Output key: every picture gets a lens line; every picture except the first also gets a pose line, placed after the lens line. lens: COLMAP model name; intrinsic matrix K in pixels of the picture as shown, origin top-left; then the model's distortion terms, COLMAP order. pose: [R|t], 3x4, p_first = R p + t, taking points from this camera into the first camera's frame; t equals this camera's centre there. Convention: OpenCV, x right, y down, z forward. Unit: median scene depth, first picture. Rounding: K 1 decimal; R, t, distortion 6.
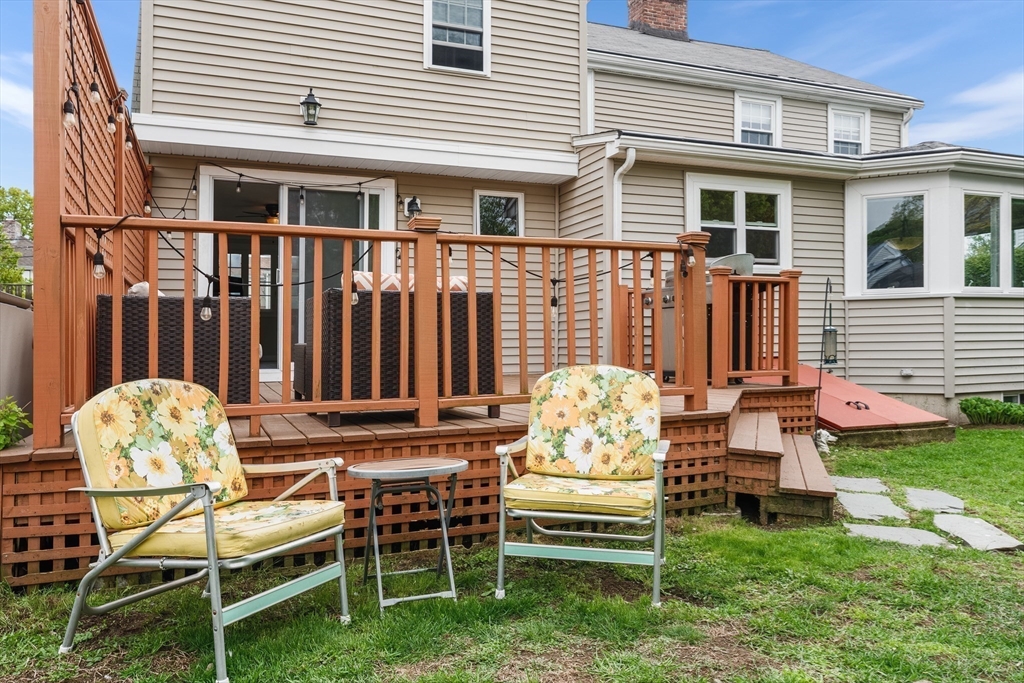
lens RADIAL K [[710.4, 0, 511.9], [0, 710.4, 334.3], [0, 0, 1]] dist [-0.000674, 0.001120]
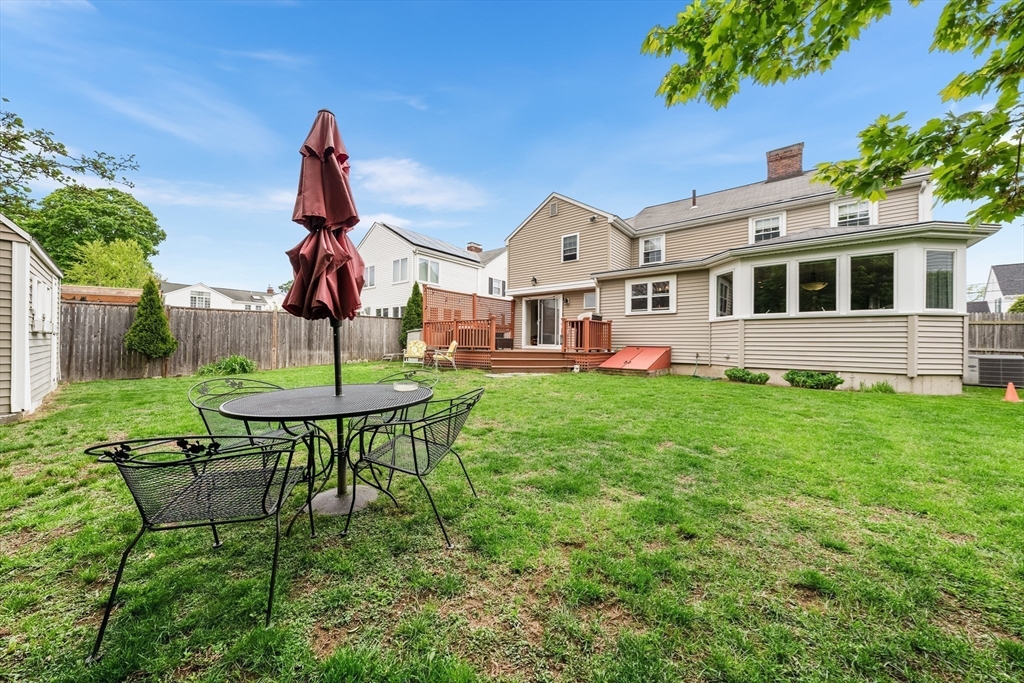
lens RADIAL K [[340.4, 0, 510.3], [0, 340.4, 335.4], [0, 0, 1]] dist [-0.008104, 0.000549]
pose [[0.494803, -0.004797, -0.868992, 1.147759], [-0.015888, 0.999768, -0.014565, 0.017502], [0.868860, 0.021013, 0.494611, -0.059914]]
